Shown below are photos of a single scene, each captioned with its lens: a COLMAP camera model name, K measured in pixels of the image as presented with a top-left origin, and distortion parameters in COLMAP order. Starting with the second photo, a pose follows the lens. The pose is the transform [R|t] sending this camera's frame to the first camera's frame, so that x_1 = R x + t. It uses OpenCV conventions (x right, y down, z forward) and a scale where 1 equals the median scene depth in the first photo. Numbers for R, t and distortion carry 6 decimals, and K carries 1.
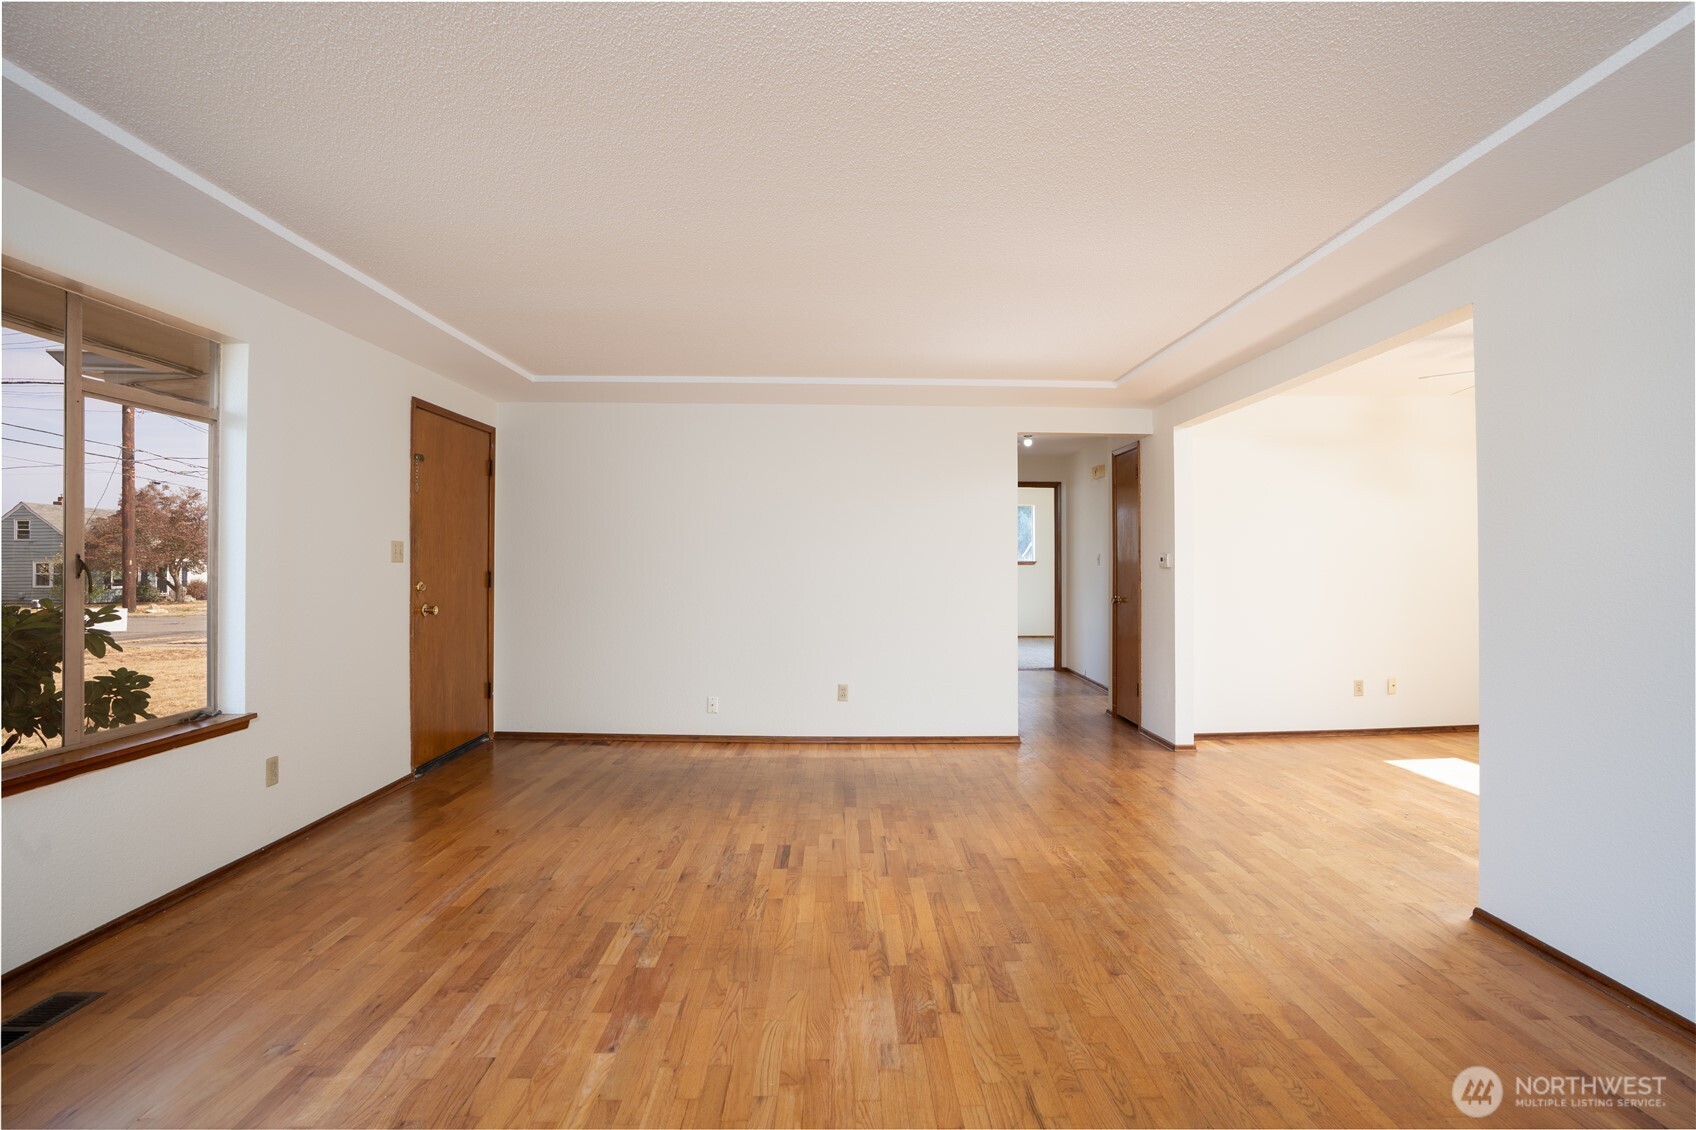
lens RADIAL K [[782.2, 0, 851.9], [0, 782.2, 554.6], [0, 0, 1]] dist [-0.072318, 0.028836]
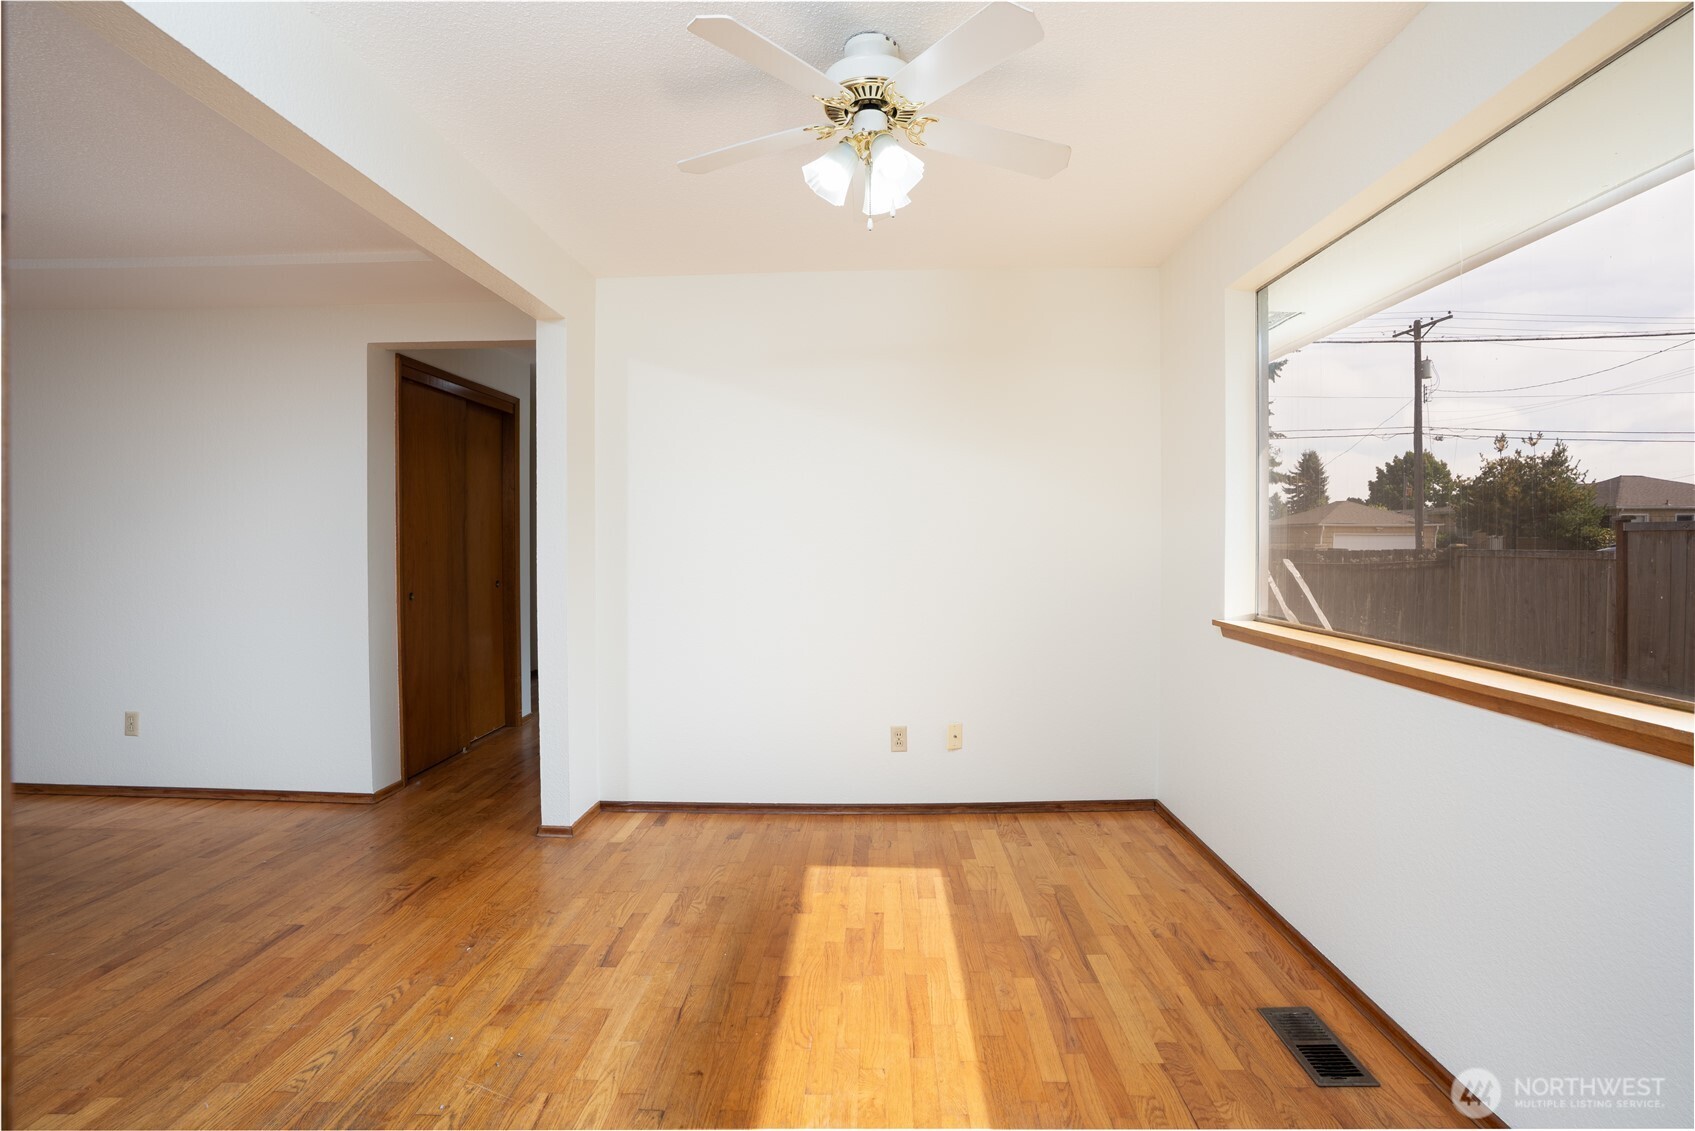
lens RADIAL K [[781.7, 0, 851.4], [0, 781.7, 555.2], [0, 0, 1]] dist [-0.072318, 0.028836]
pose [[0.998653, 0.002294, -0.051833, 1.256003], [-0.000690, 0.999521, 0.030954, 0.006198], [0.051879, -0.030876, 0.998176, 0.682888]]
